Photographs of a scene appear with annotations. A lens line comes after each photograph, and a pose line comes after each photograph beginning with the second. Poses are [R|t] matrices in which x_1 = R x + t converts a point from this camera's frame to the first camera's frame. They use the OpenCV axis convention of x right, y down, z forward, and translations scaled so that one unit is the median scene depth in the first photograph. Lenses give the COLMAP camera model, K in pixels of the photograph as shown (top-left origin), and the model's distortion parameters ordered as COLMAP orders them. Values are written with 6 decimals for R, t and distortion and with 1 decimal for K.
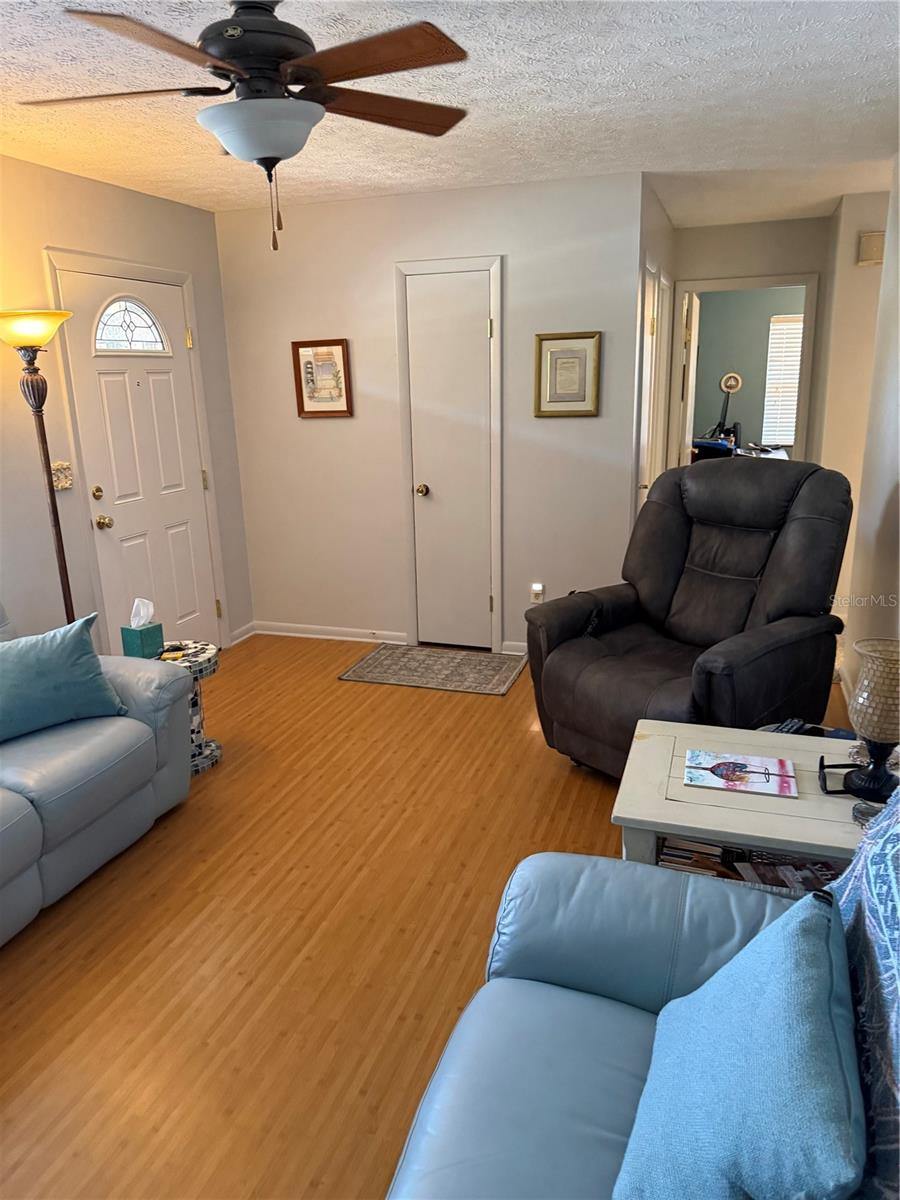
lens RADIAL K [[834.2, 0, 446.1], [0, 834.2, 600.5], [0, 0, 1]] dist [0.101239, -0.184615]
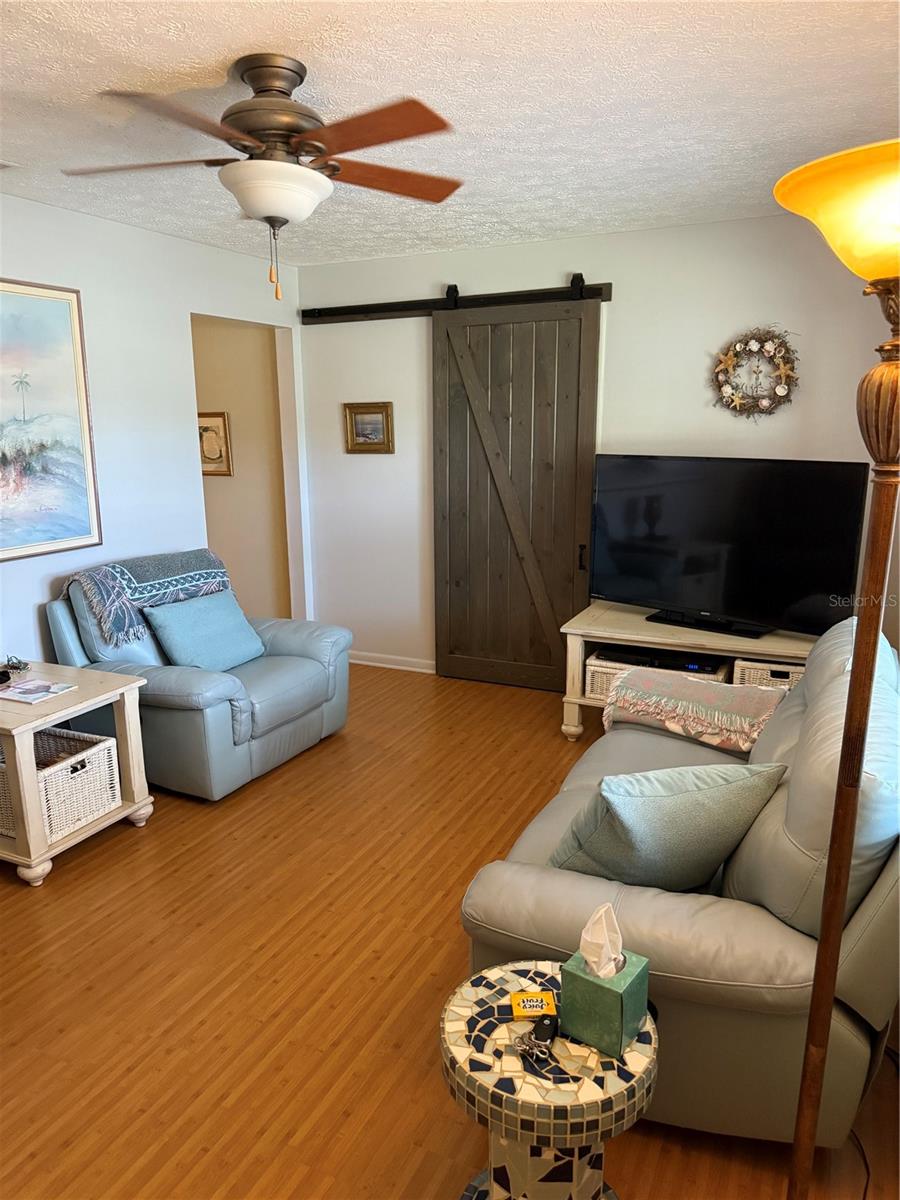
lens RADIAL K [[819.4, 0, 451.7], [0, 819.4, 610.8], [0, 0, 1]] dist [0.067844, -0.090909]
pose [[-0.993856, 0.008946, 0.110316, -0.351102], [0.058883, 0.886700, 0.458581, -0.348157], [-0.093715, 0.462259, -0.881779, 1.370899]]
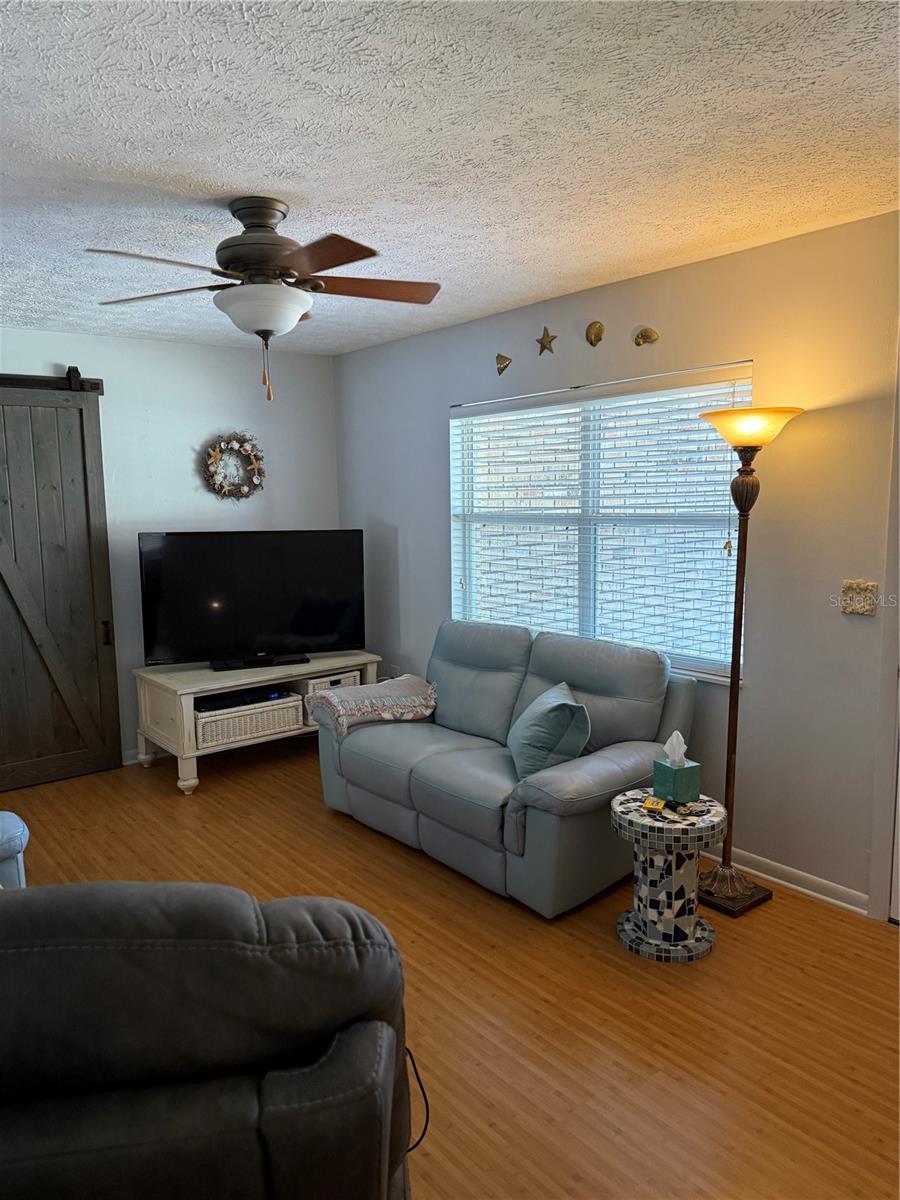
lens RADIAL K [[824.1, 0, 416.9], [0, 824.1, 603.9], [0, 0, 1]] dist [0.092664, -0.096711]
pose [[-0.556706, 0.146891, -0.817619, 0.487201], [-0.176848, 0.940723, 0.289421, -0.342461], [0.811667, 0.305717, -0.497729, 1.225757]]
